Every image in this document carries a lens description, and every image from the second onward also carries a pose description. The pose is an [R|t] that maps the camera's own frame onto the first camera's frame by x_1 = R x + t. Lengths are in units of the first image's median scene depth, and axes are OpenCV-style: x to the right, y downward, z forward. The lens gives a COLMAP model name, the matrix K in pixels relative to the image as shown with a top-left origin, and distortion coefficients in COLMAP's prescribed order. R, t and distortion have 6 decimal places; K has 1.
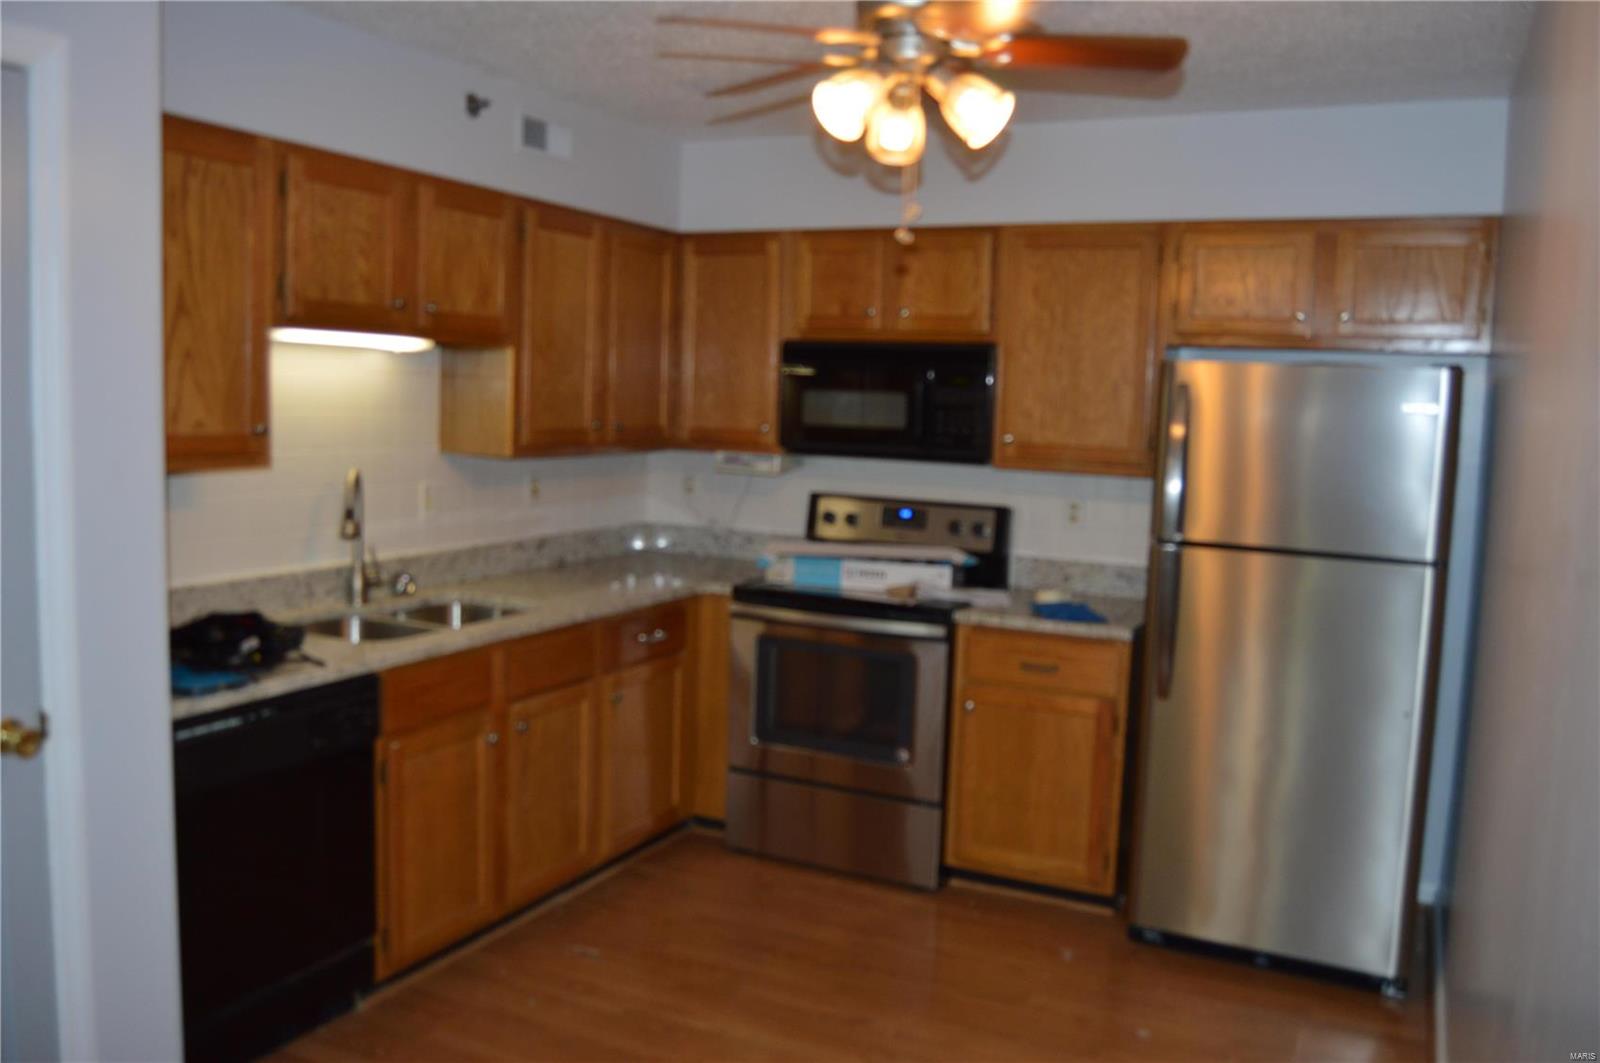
lens RADIAL K [[1280.0, 0, 800.0], [0, 1280.0, 531.5], [0, 0, 1]] dist [-0.056927, -0.009033]
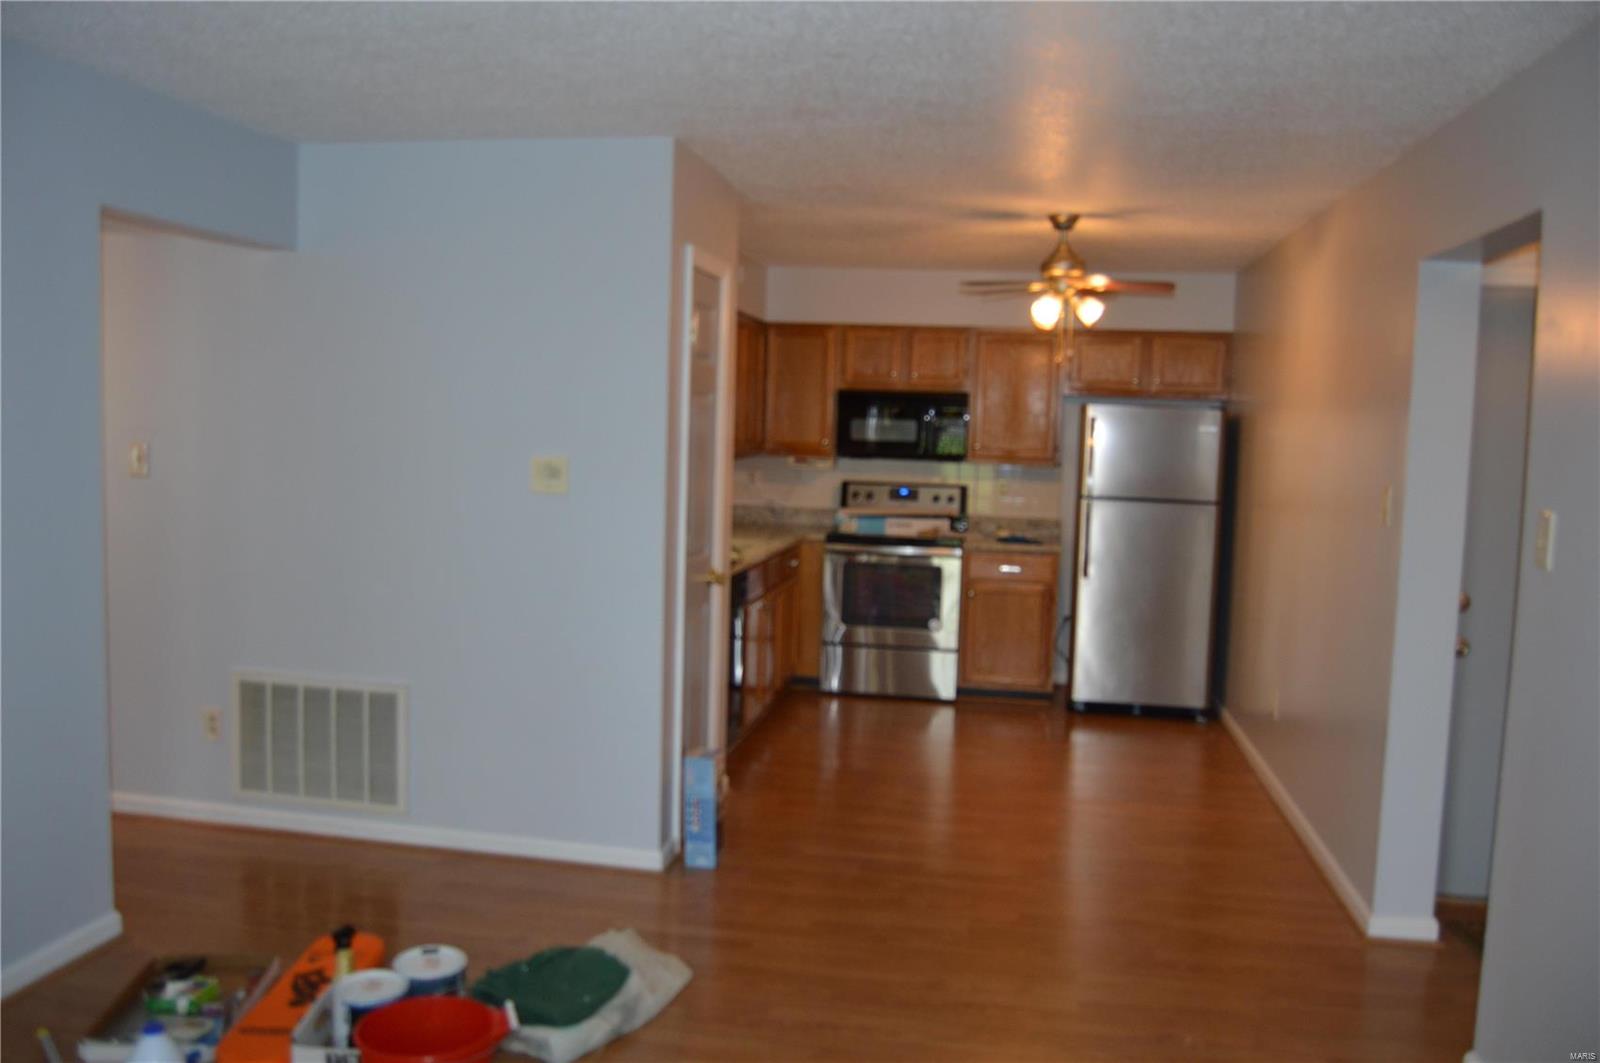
lens RADIAL K [[1280.0, 0, 800.0], [0, 1280.0, 531.5], [0, 0, 1]] dist [-0.056927, -0.009033]
pose [[0.958767, -0.027400, 0.282868, -0.546239], [0.031984, 0.999421, -0.011598, 0.055169], [-0.282387, 0.020167, 0.959089, -0.597426]]
